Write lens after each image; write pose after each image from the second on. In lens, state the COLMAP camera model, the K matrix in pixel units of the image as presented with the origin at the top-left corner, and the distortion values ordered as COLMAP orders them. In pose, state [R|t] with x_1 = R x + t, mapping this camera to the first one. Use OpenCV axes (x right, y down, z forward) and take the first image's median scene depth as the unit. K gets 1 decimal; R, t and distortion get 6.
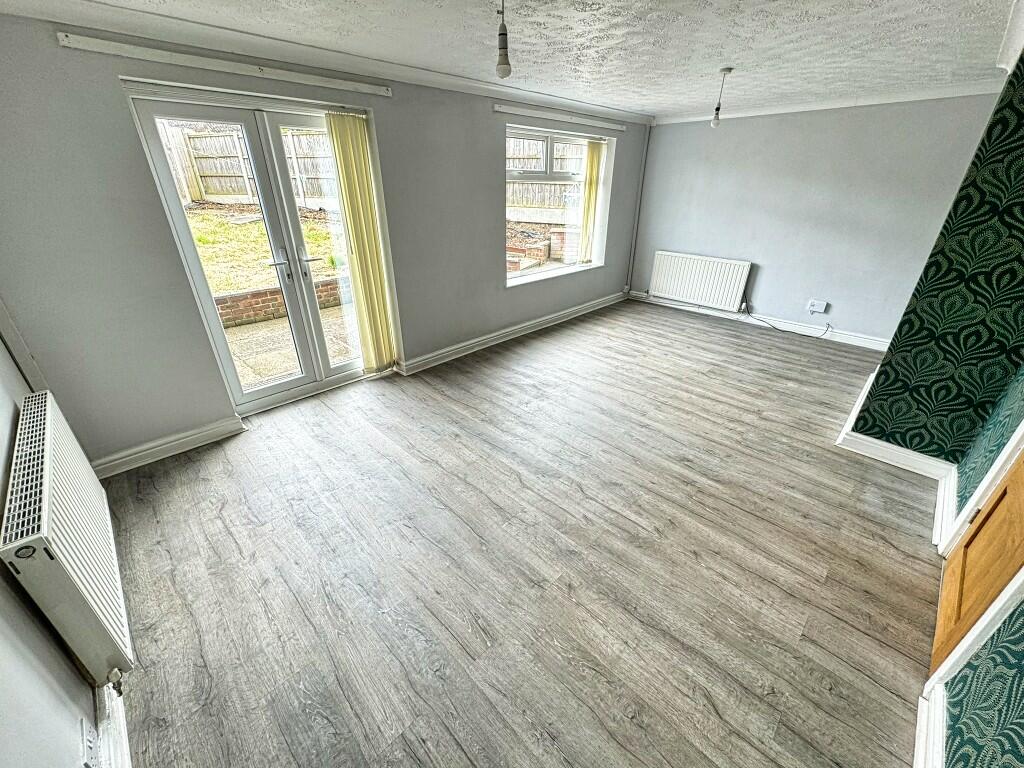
lens RADIAL K [[407.2, 0, 506.6], [0, 407.2, 382.9], [0, 0, 1]] dist [-0.000171, 0.000341]
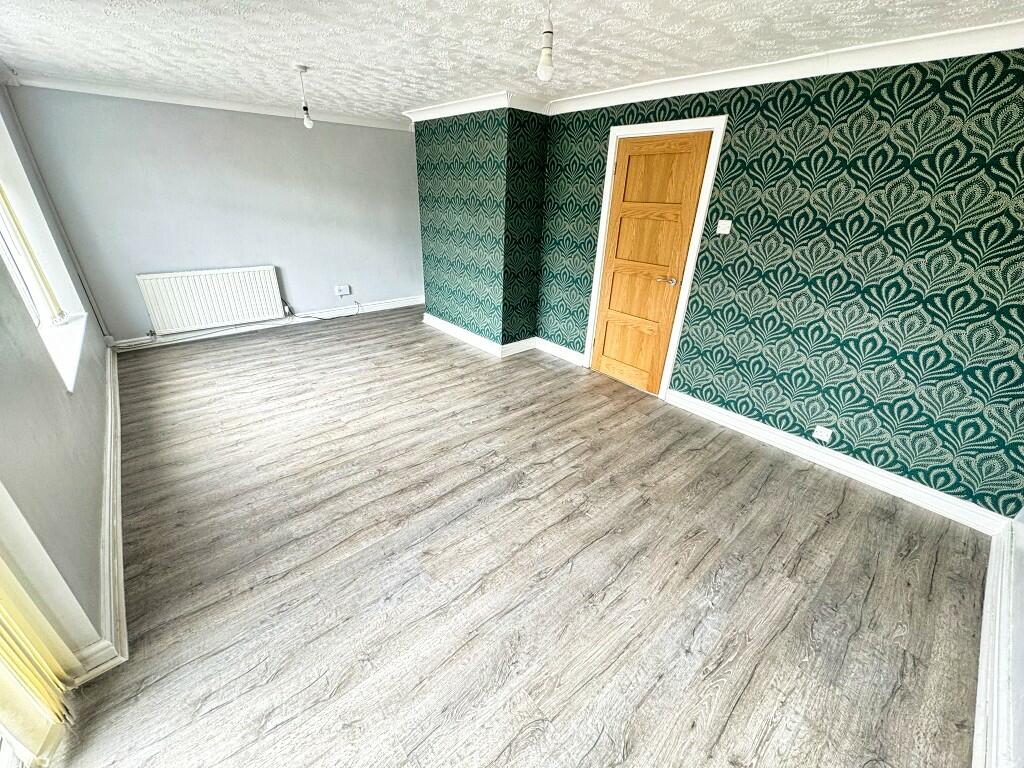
lens RADIAL K [[407.2, 0, 507.5], [0, 407.2, 387.9], [0, 0, 1]] dist [-0.000171, 0.000341]
pose [[0.067064, -0.436989, 0.896963, -0.430590], [0.417777, 0.828683, 0.372487, -0.215475], [-0.906071, 0.349751, 0.238139, 0.426285]]
